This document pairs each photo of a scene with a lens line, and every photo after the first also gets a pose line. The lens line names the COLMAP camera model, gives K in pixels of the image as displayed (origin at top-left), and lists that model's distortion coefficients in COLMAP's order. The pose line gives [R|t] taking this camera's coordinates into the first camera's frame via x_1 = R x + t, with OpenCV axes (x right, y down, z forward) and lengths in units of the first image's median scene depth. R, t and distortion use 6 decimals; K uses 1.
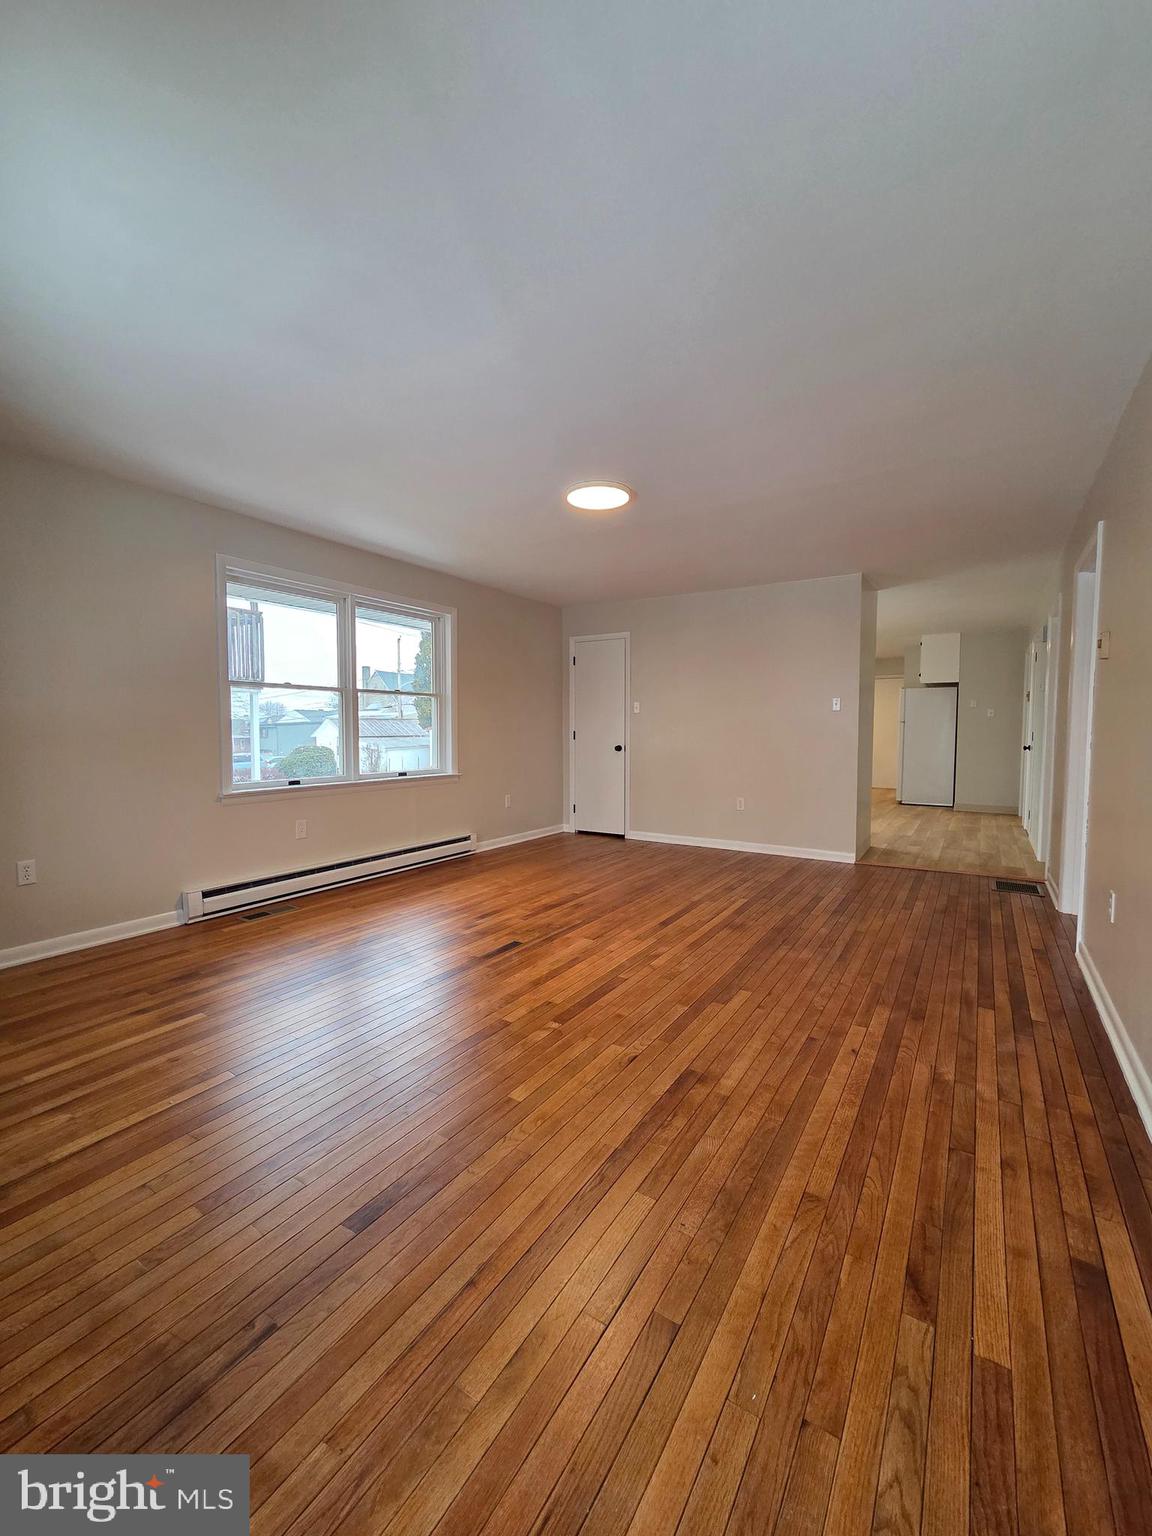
lens RADIAL K [[626.4, 0, 570.9], [0, 626.4, 755.9], [0, 0, 1]] dist [0.000623, -0.000649]
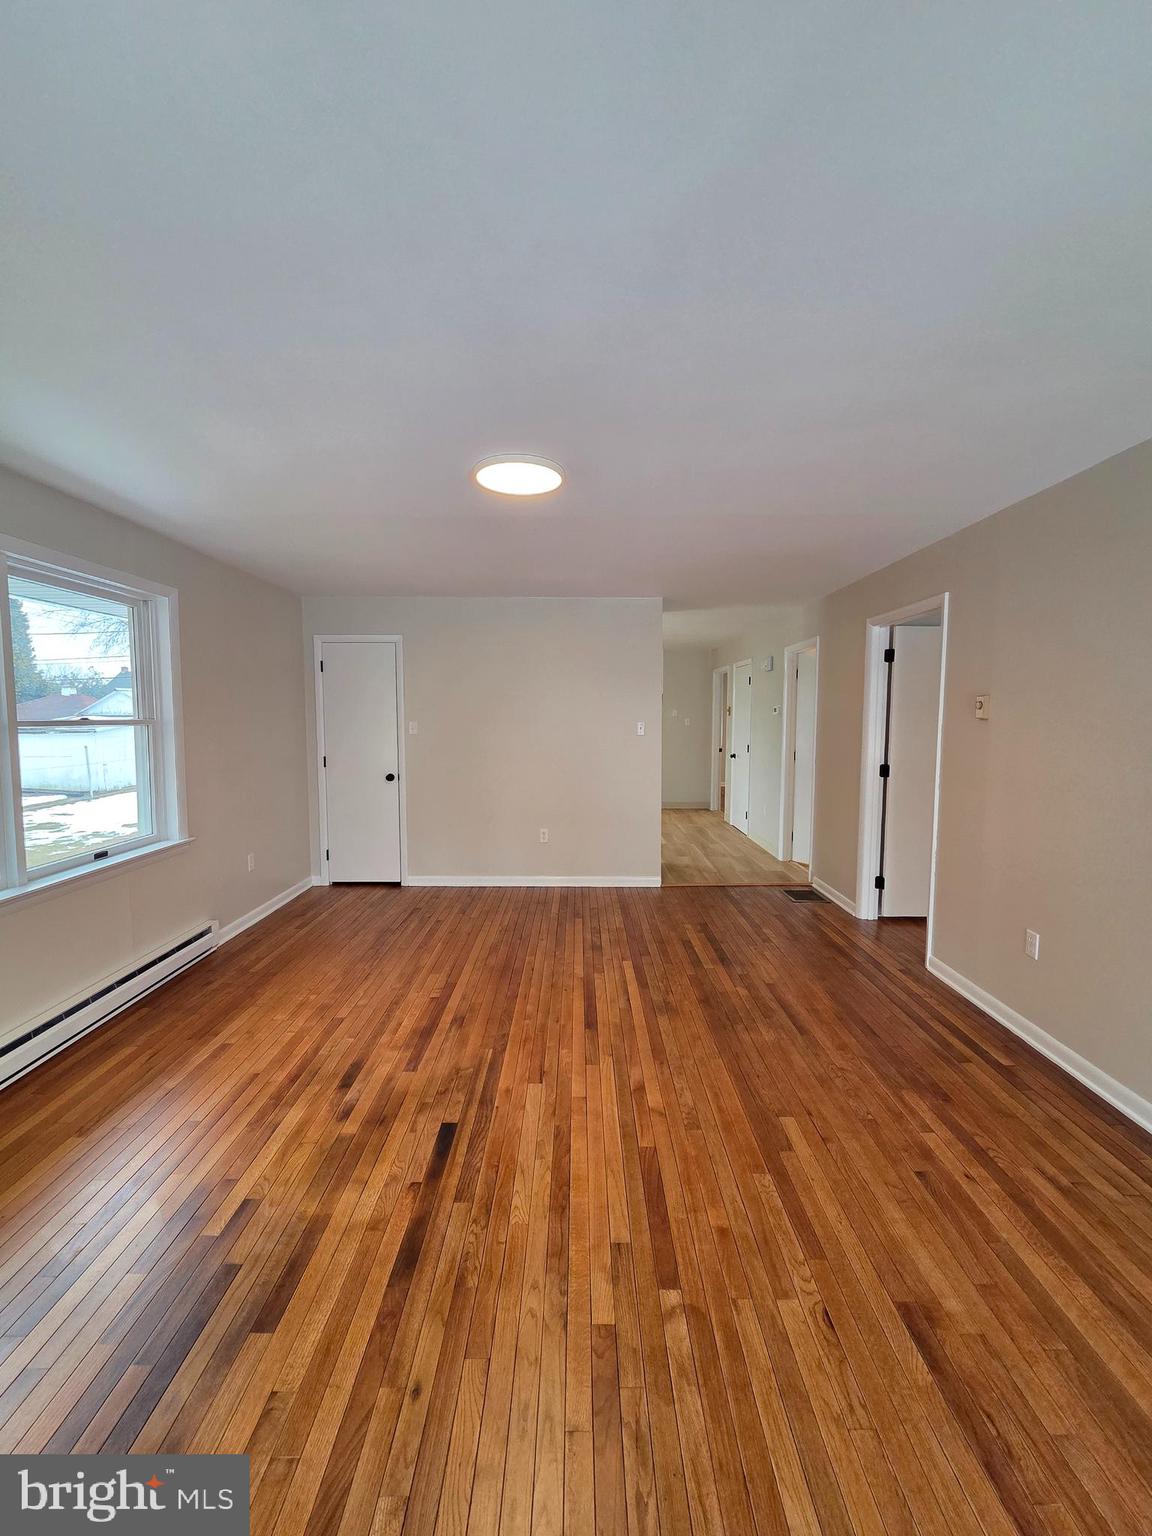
lens RADIAL K [[626.4, 0, 574.5], [0, 626.4, 755.2], [0, 0, 1]] dist [0.000623, -0.000649]
pose [[0.840547, -0.036368, 0.540516, -0.321614], [0.024727, 0.999280, 0.028783, -0.115469], [-0.541173, -0.010828, 0.840841, 0.364602]]
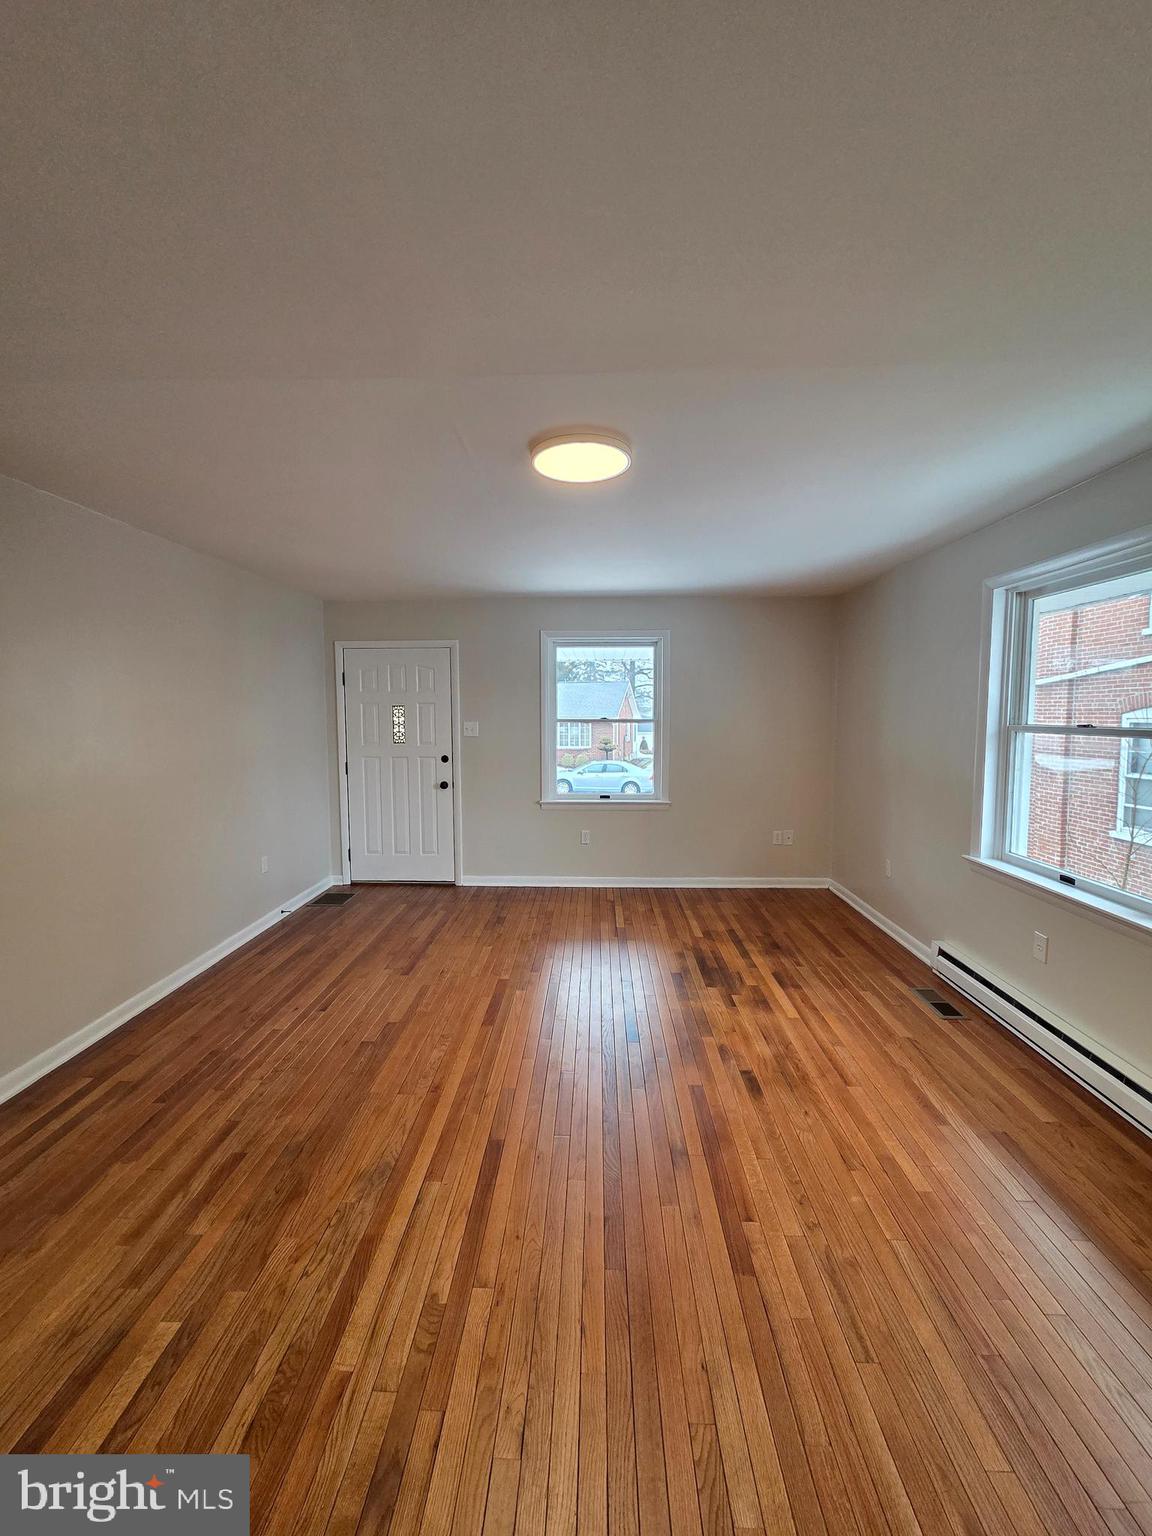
lens RADIAL K [[626.4, 0, 590.9], [0, 626.4, 761.4], [0, 0, 1]] dist [0.000623, -0.000649]
pose [[-0.843464, 0.041556, -0.535576, 0.415767], [-0.024095, 0.993073, 0.115001, -0.185522], [0.536645, 0.109904, -0.836620, 1.656154]]
